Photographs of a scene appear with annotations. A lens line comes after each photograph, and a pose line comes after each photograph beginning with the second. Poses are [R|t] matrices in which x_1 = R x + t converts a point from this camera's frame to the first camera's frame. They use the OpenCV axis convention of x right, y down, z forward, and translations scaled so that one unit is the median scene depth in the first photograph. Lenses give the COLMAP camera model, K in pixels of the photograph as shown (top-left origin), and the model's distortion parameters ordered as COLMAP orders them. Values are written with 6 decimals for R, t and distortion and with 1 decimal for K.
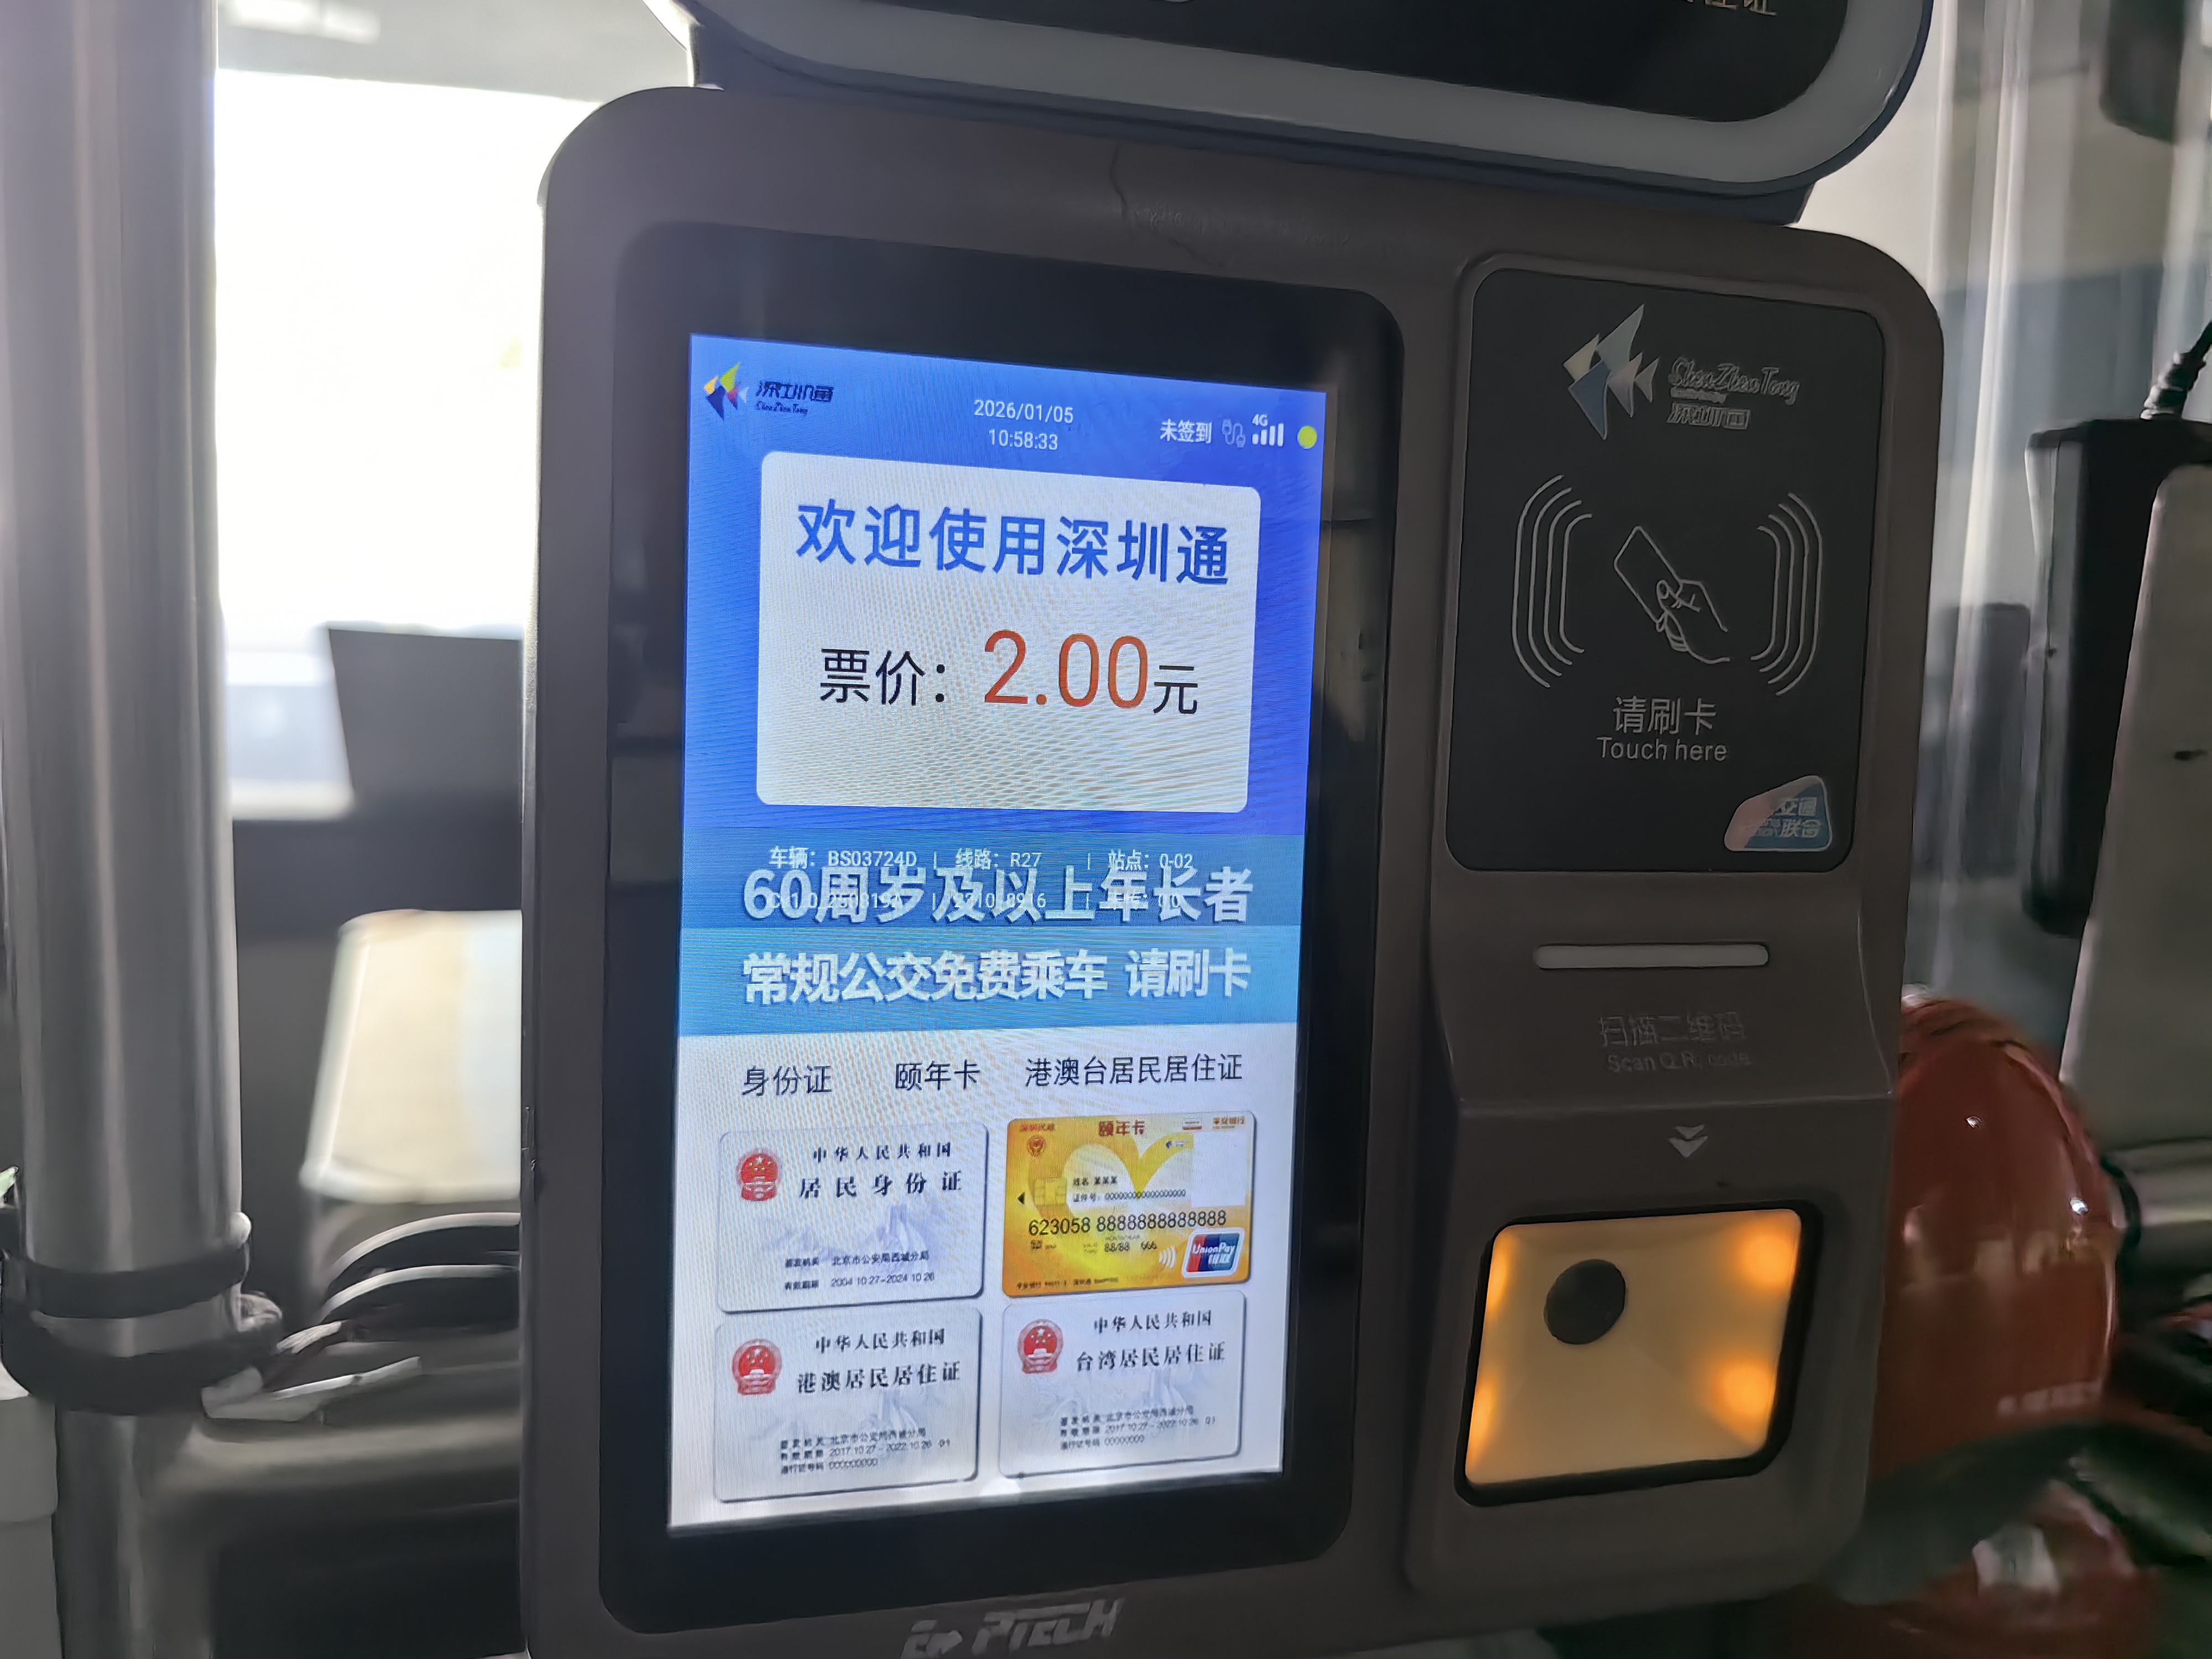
lens RADIAL K [[1759.1, 0, 1105.7], [0, 1759.1, 830.7], [0, 0, 1]] dist [-0.006198, -0.001148]
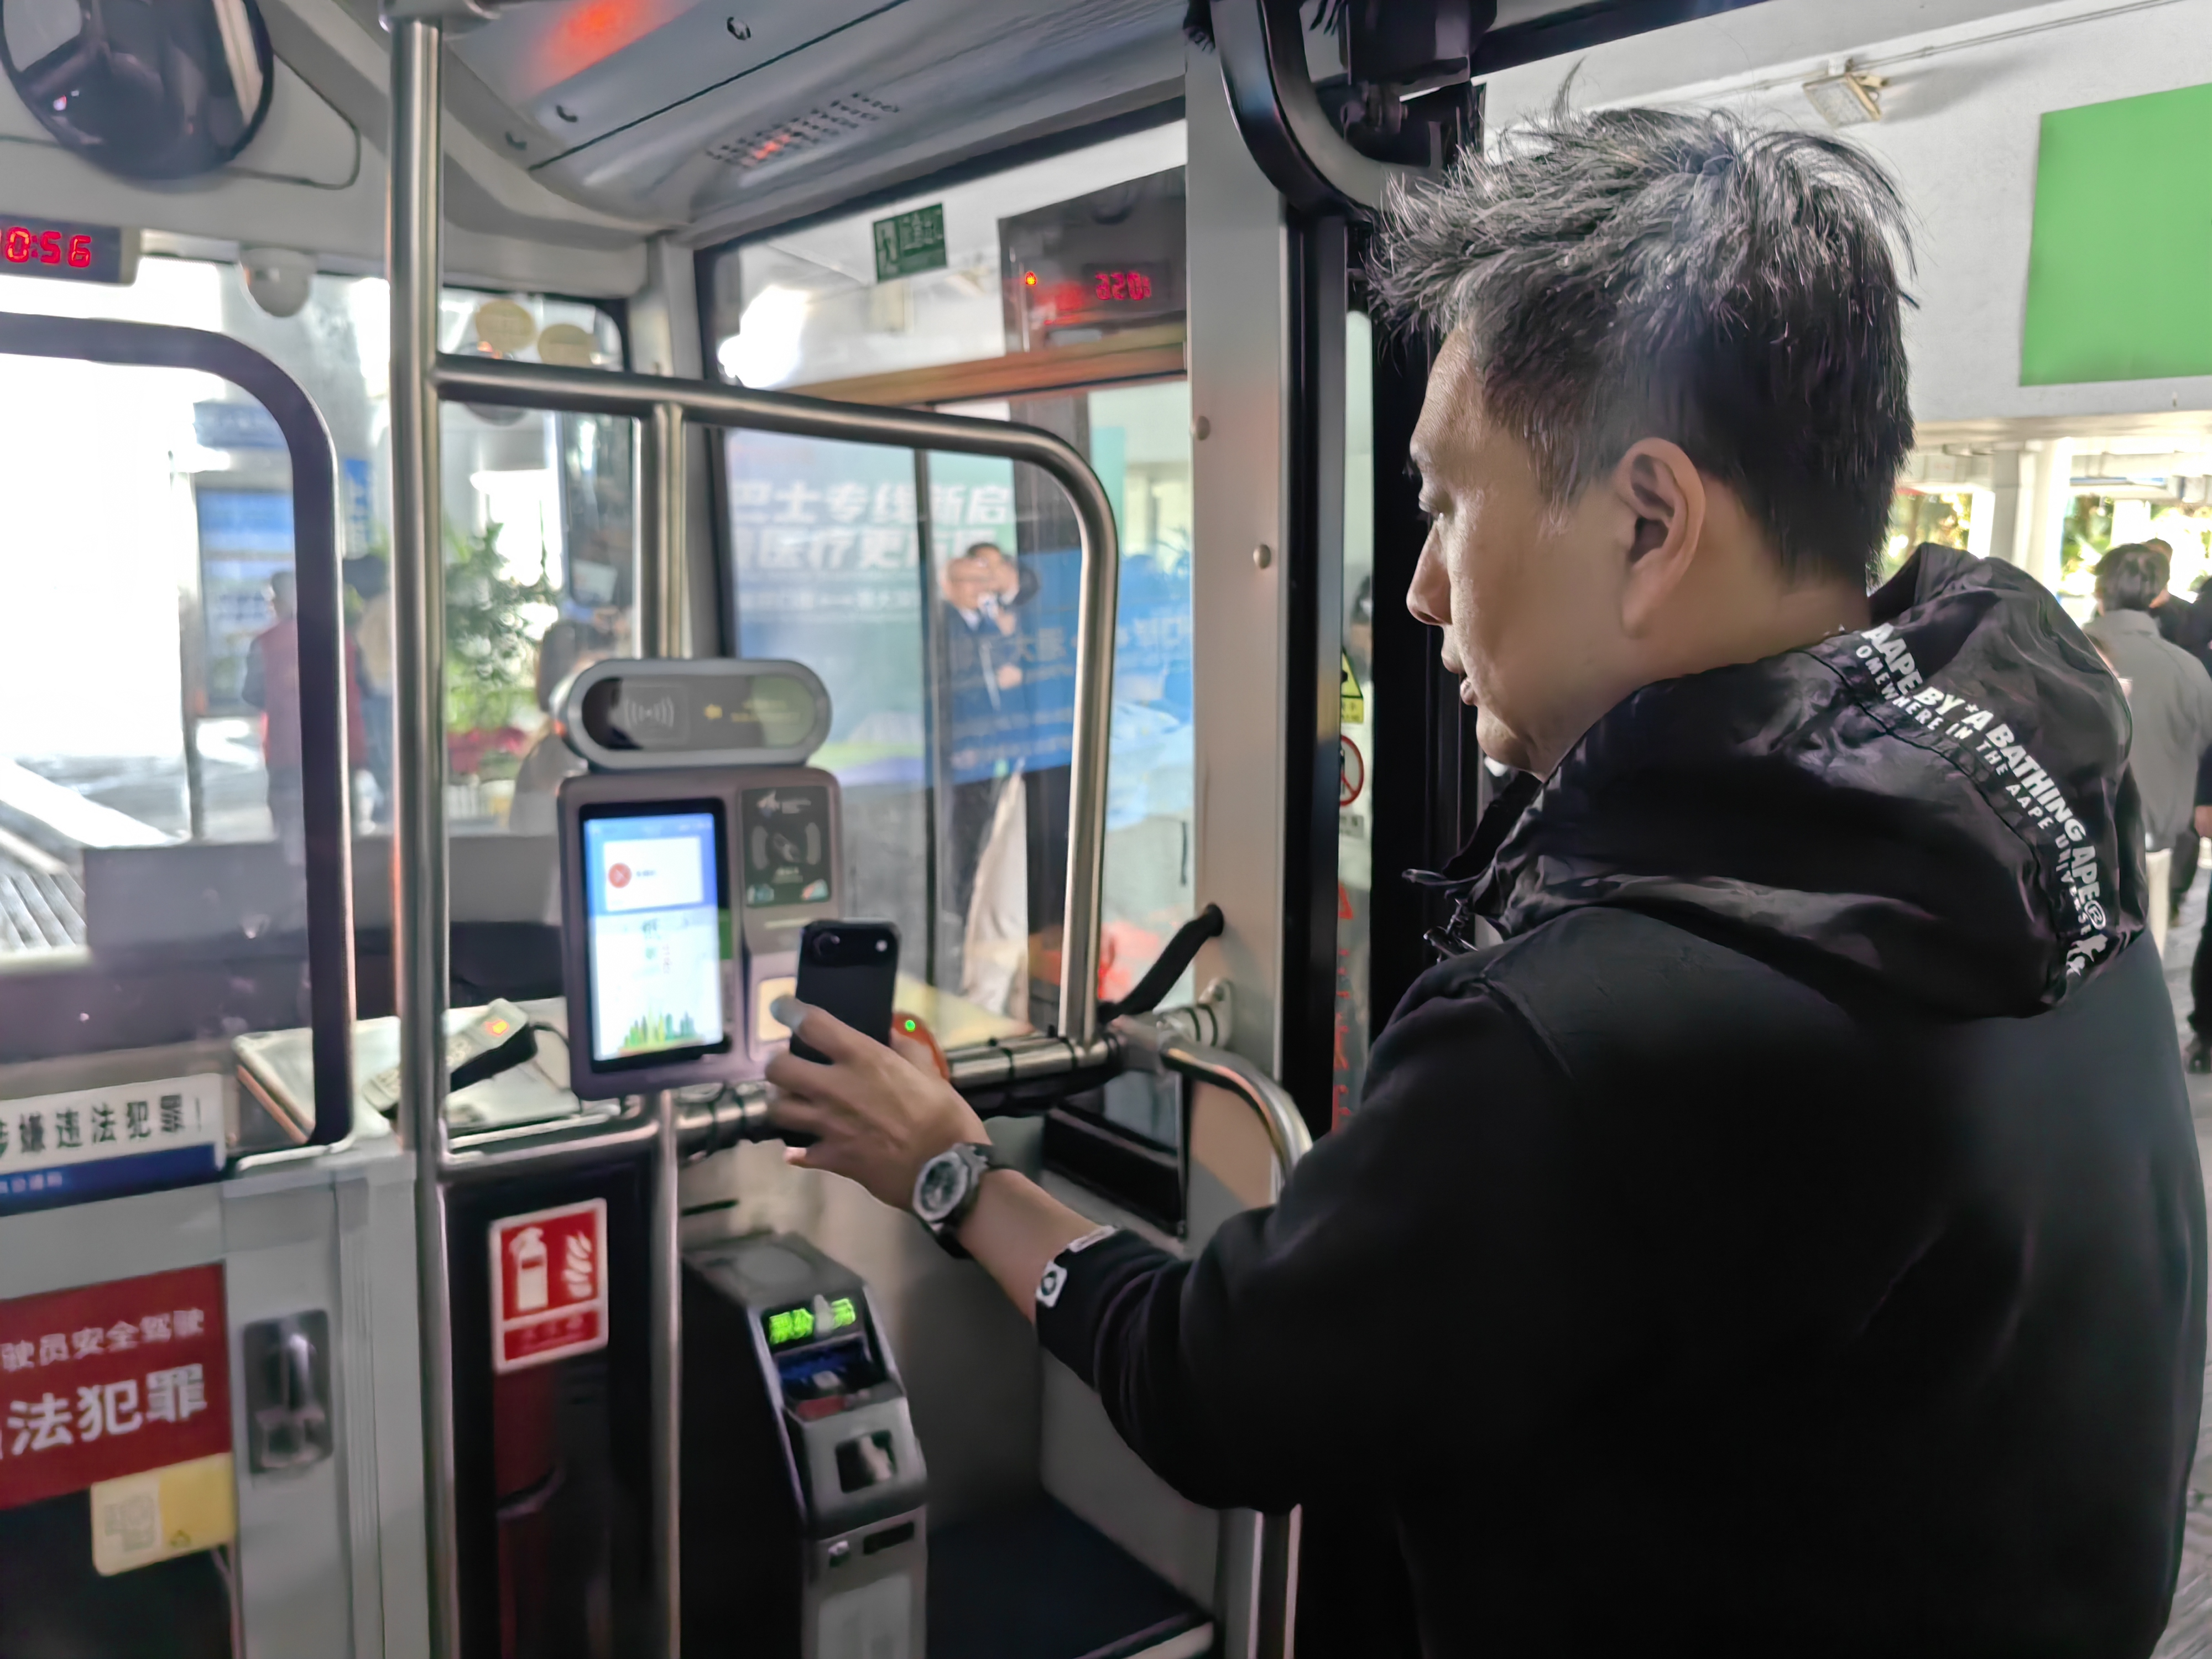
lens RADIAL K [[1759.1, 0, 1106.4], [0, 1759.1, 828.8], [0, 0, 1]] dist [-0.006198, -0.001148]
pose [[0.933052, -0.089674, 0.348384, -0.540412], [0.104092, 0.994305, -0.022849, 0.015581], [-0.344351, 0.057584, 0.937073, -3.848057]]
